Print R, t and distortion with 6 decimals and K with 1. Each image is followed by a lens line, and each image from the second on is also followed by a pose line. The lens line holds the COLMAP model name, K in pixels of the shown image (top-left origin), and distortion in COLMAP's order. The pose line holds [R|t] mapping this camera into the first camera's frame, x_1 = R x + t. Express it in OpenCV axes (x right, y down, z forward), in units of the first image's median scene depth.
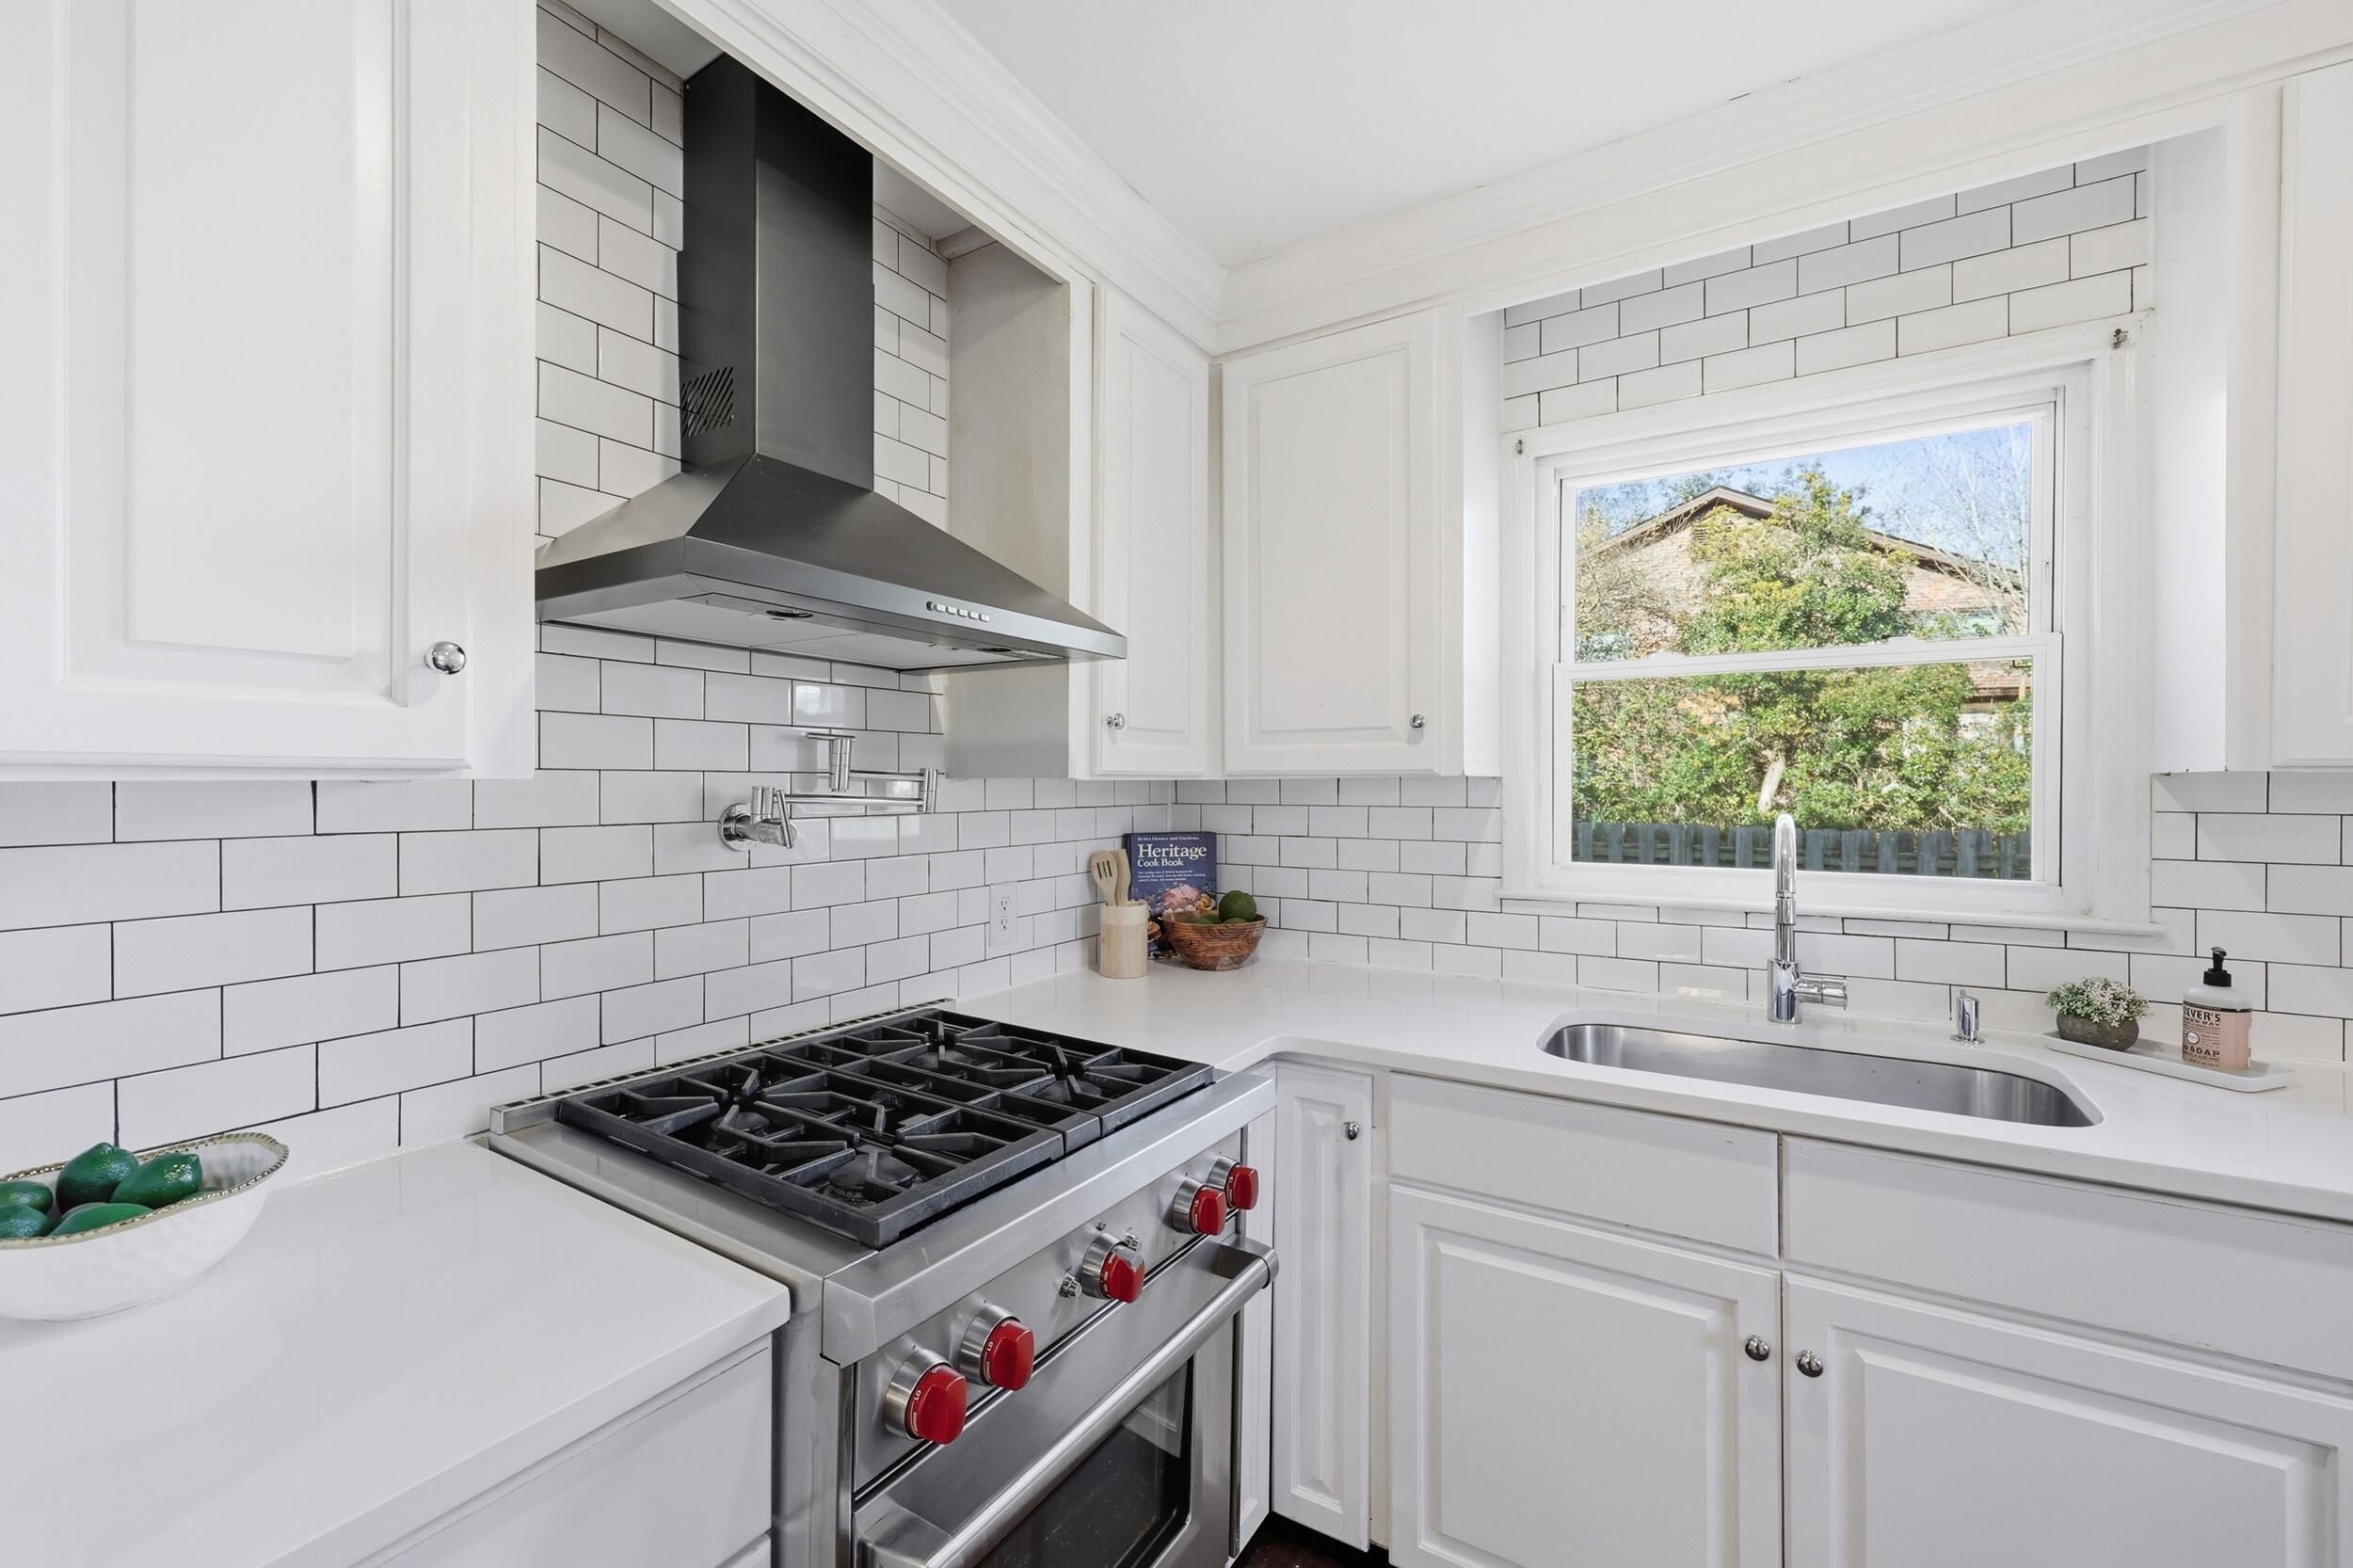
lens RADIAL K [[944.3, 0, 1176.5], [0, 944.3, 784.0], [0, 0, 1]] dist [0.000355, -0.000104]
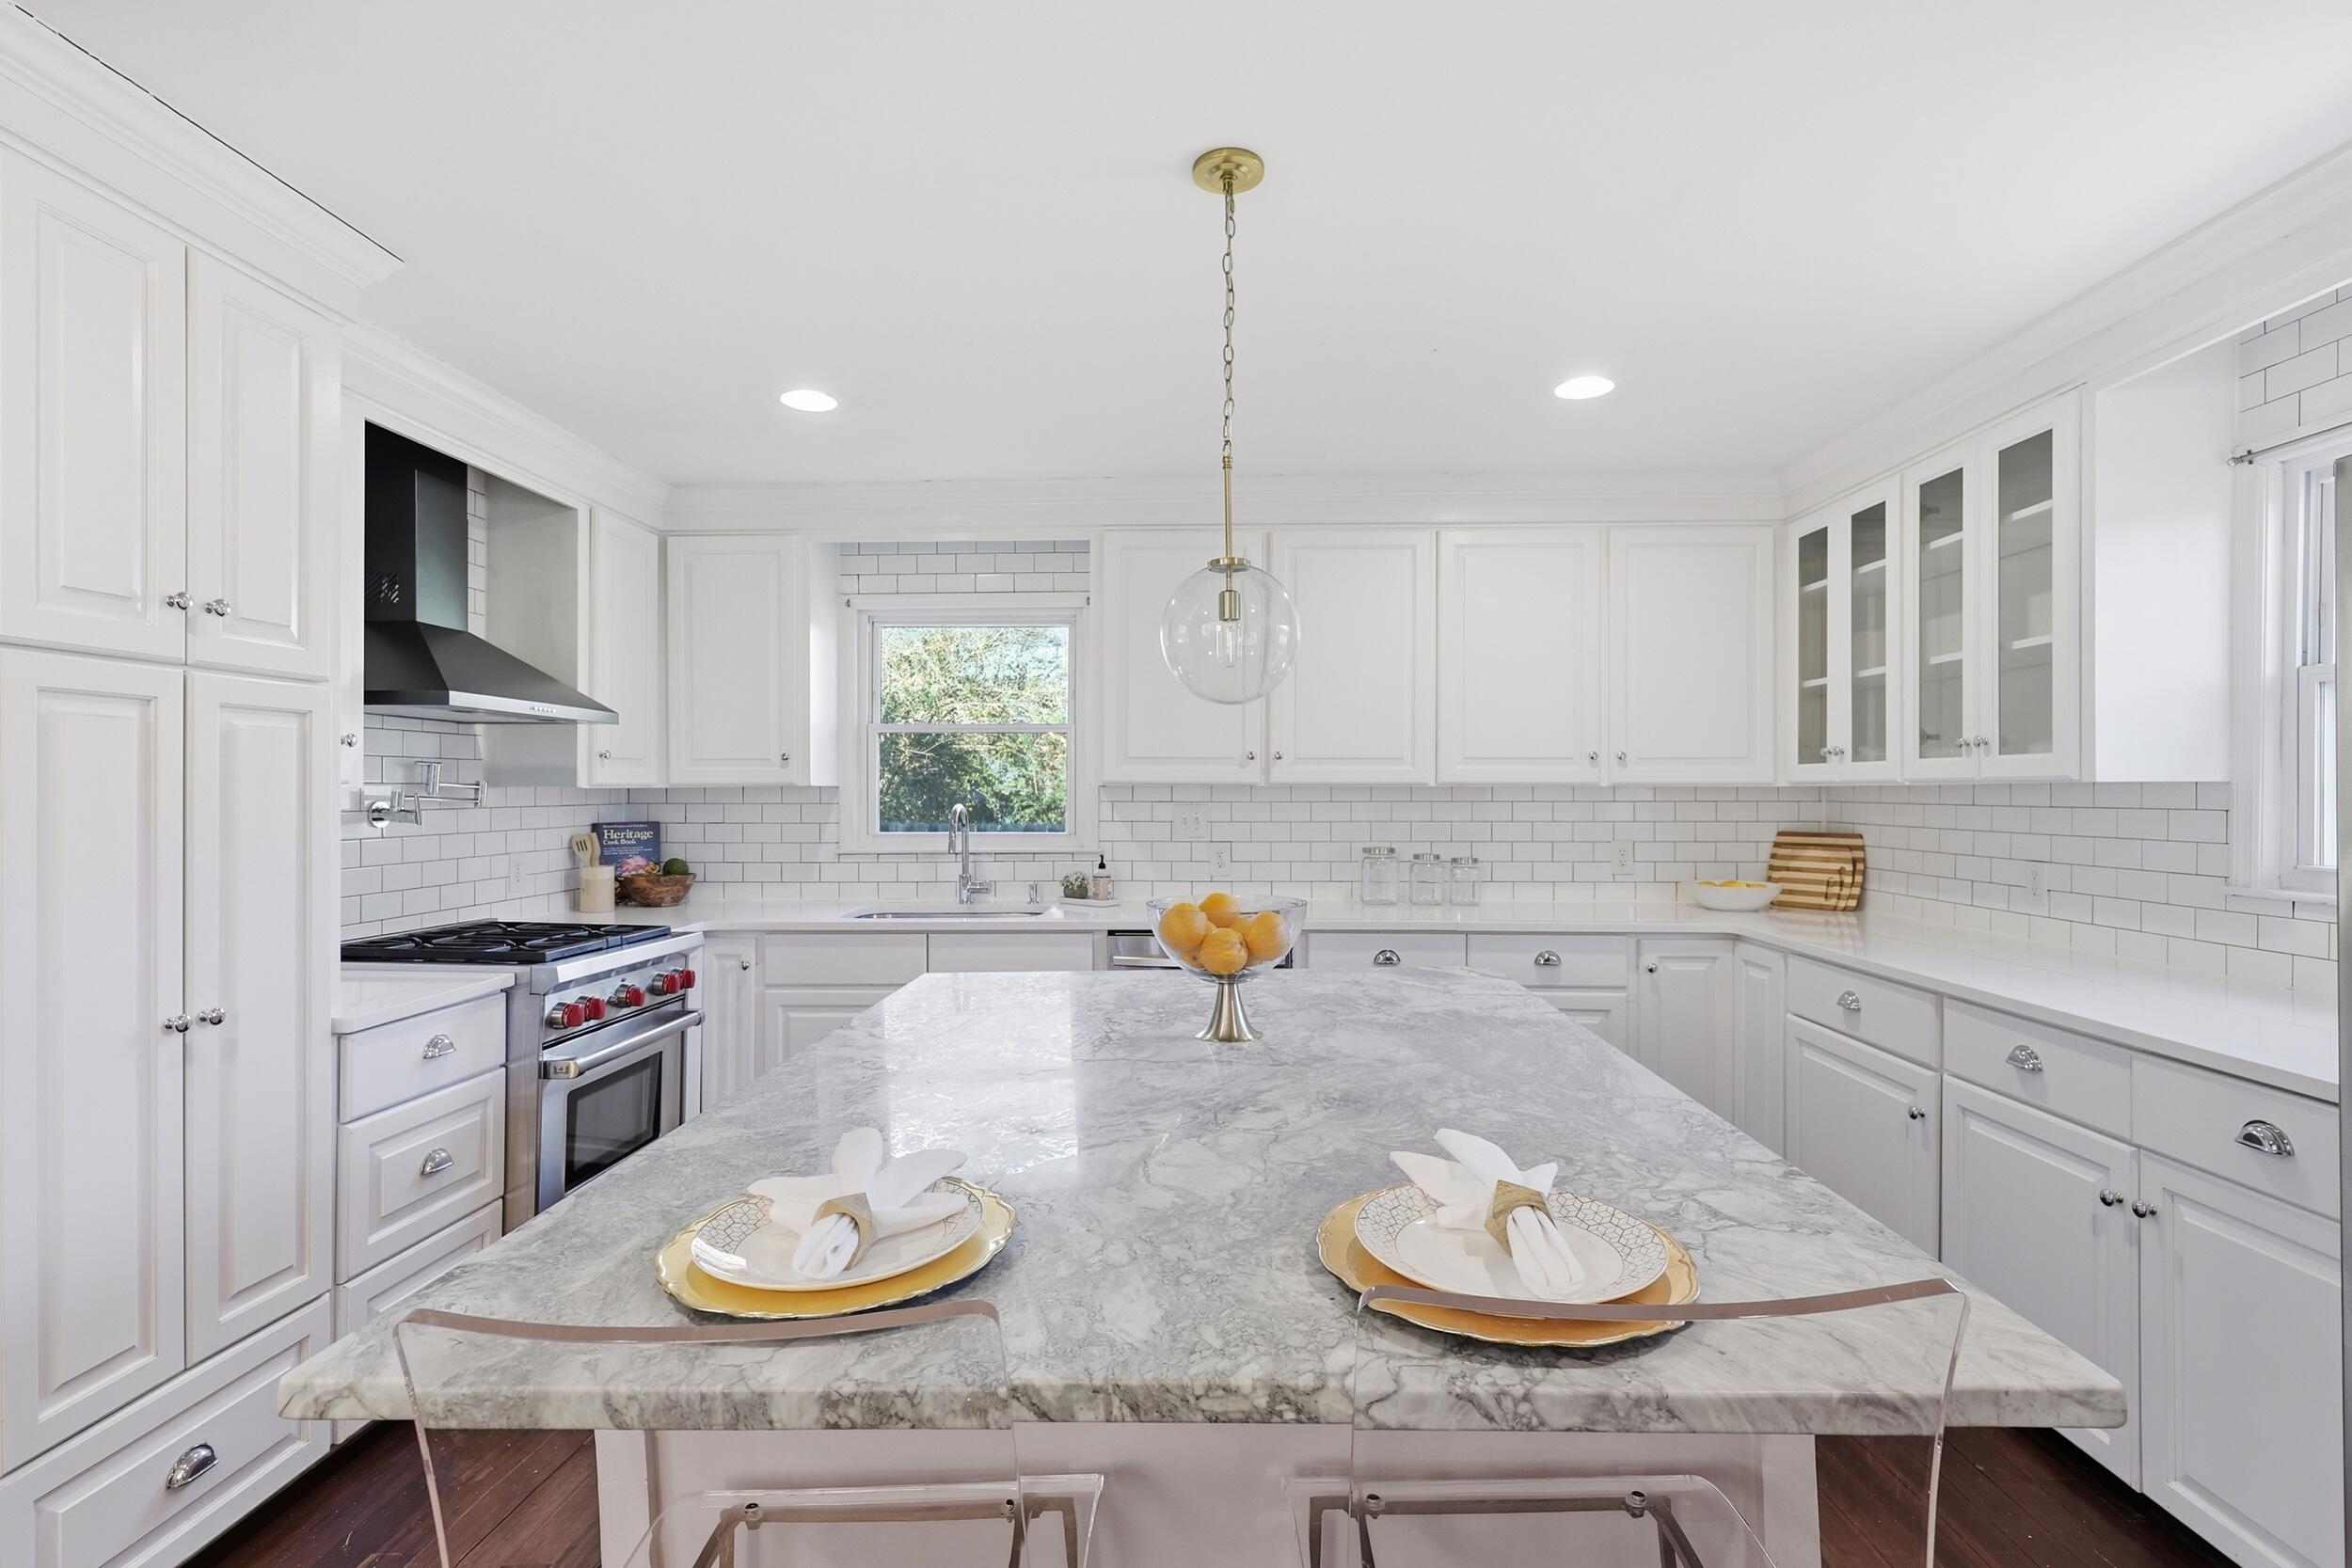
lens RADIAL K [[1106.3, 0, 1176.0], [0, 1106.3, 784.0], [0, 0, 1]] dist [0.000835, 0.000193]
pose [[0.869811, 0.001031, 0.493383, -0.122293], [0.002026, 0.999982, -0.005662, 0.001524], [-0.493380, 0.005925, 0.869794, -1.038760]]
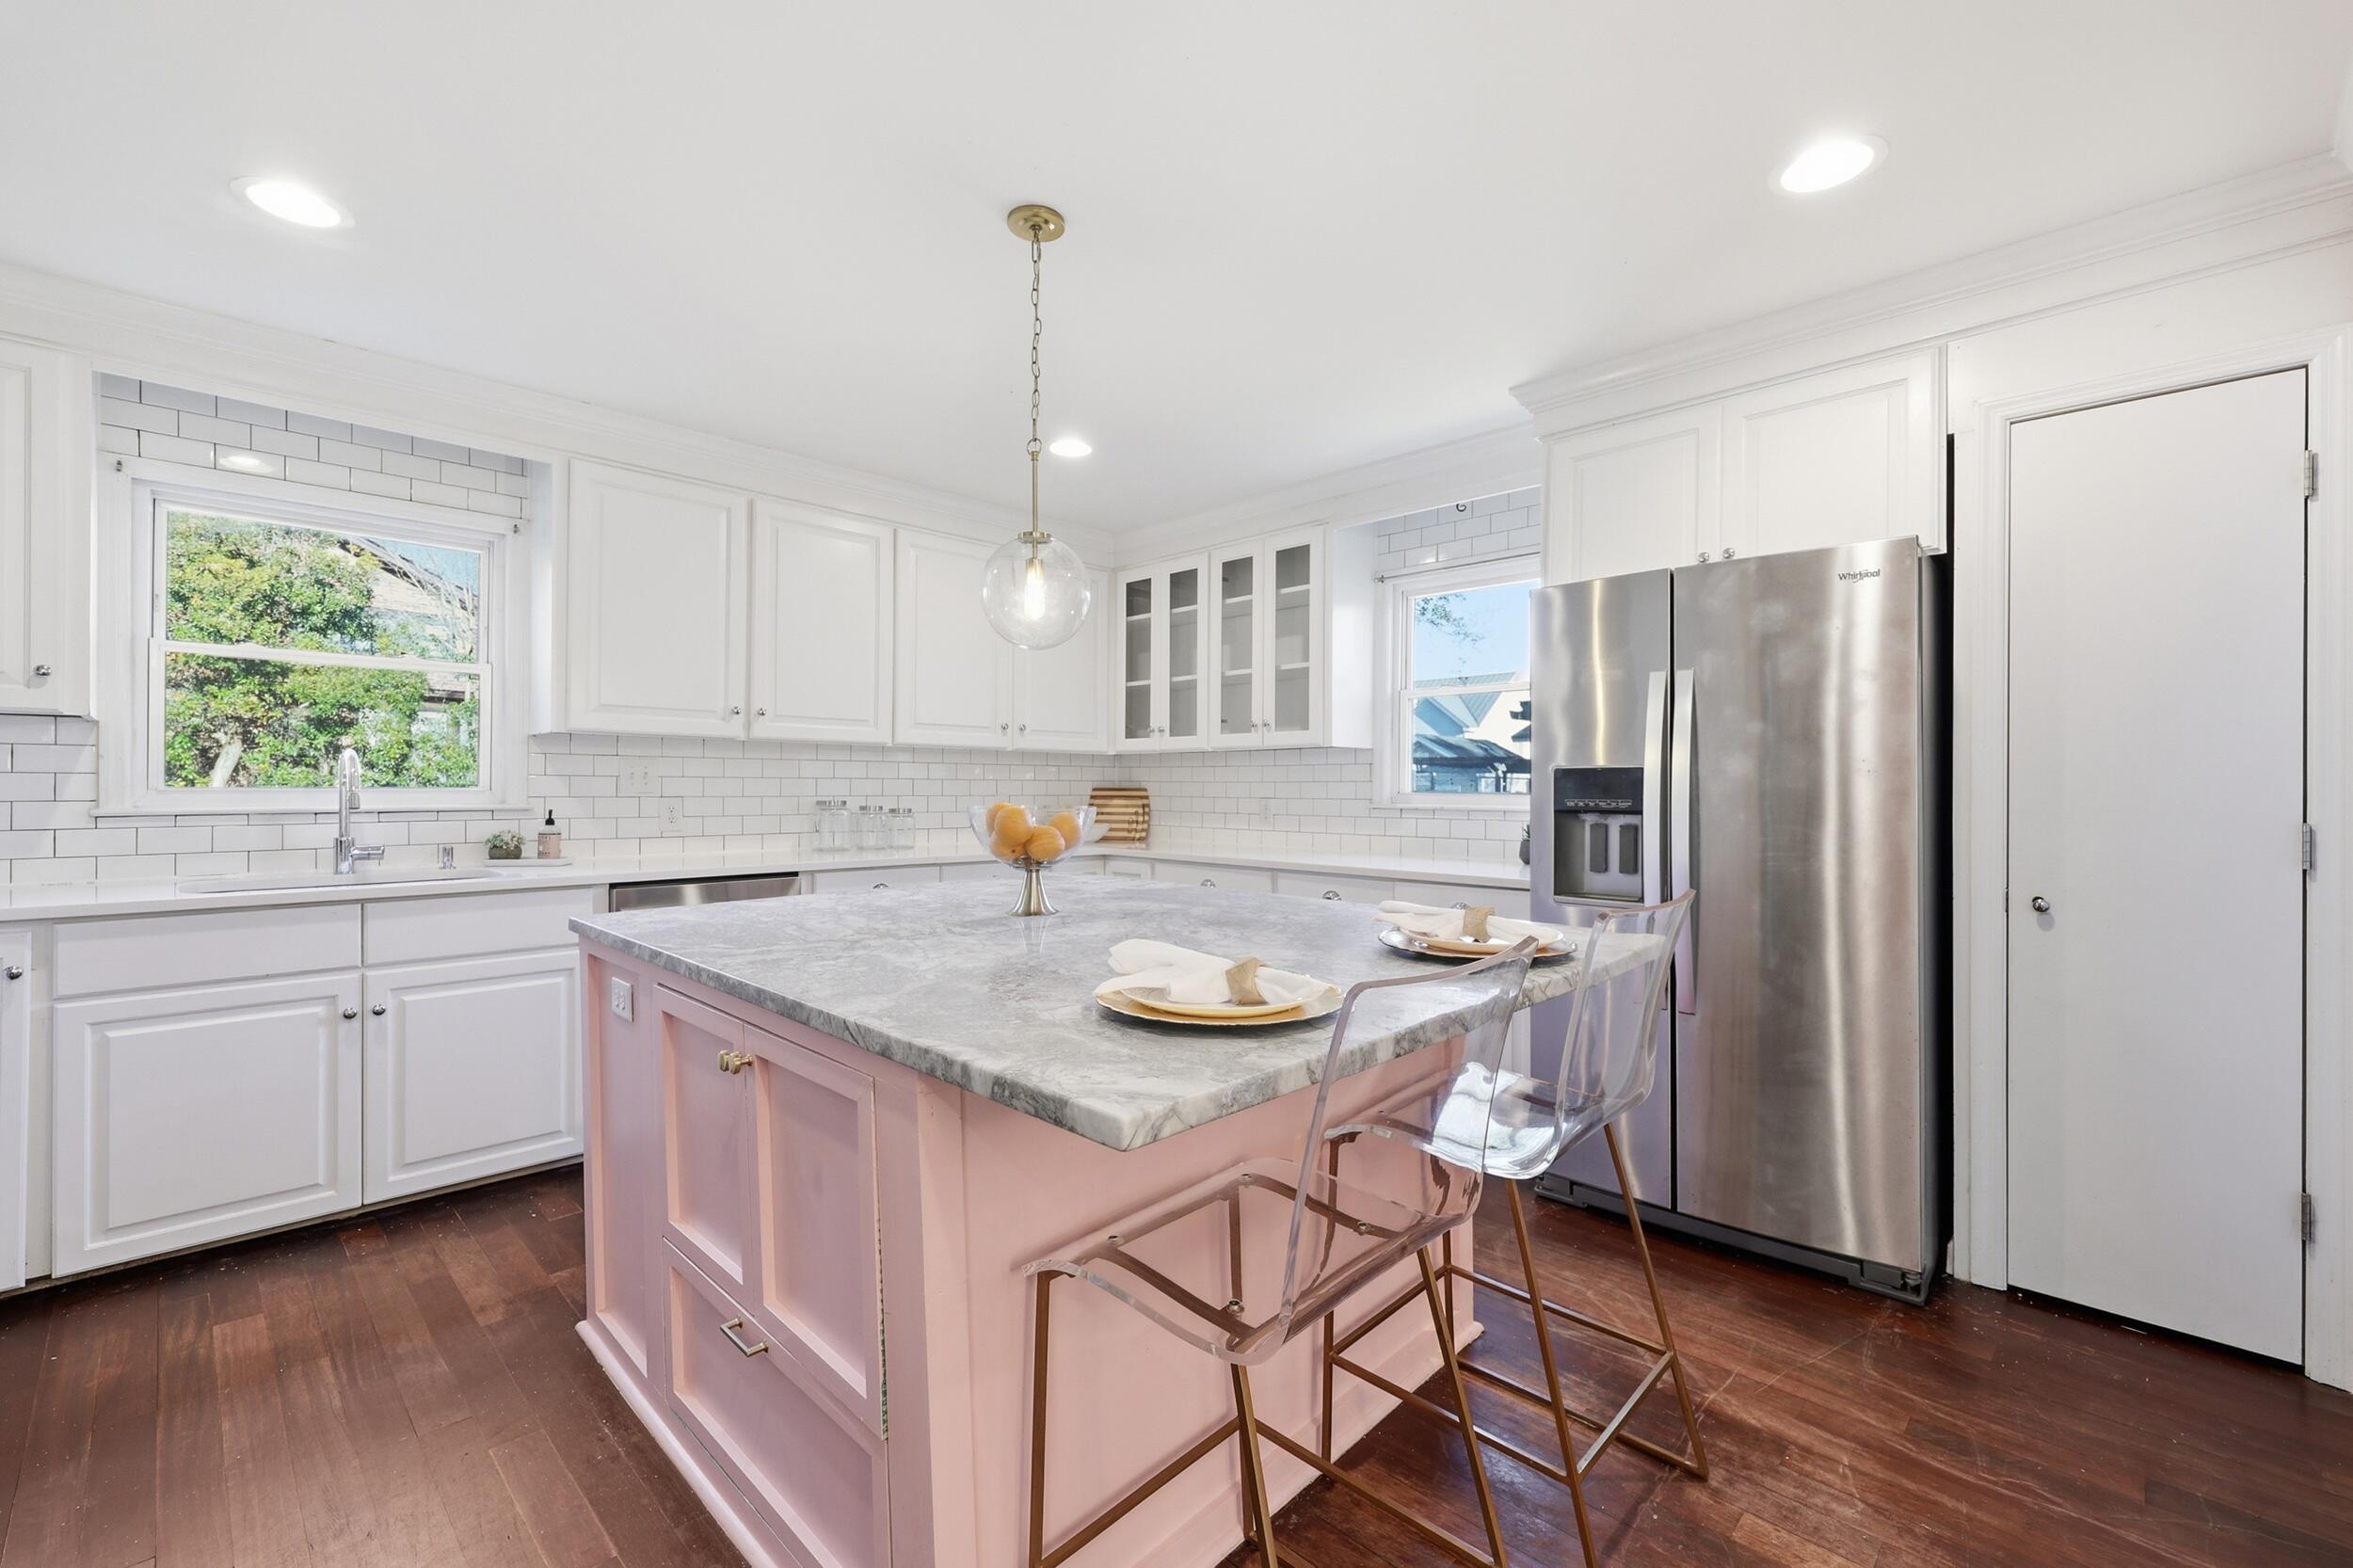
lens RADIAL K [[1005.6, 0, 1176.5], [0, 1005.6, 784.0], [0, 0, 1]] dist [0.009103, -0.000272]
pose [[0.224597, 0.005001, 0.974439, -0.601641], [-0.002521, 0.999986, -0.004551, 0.073080], [-0.974449, -0.001435, 0.224606, -0.655656]]
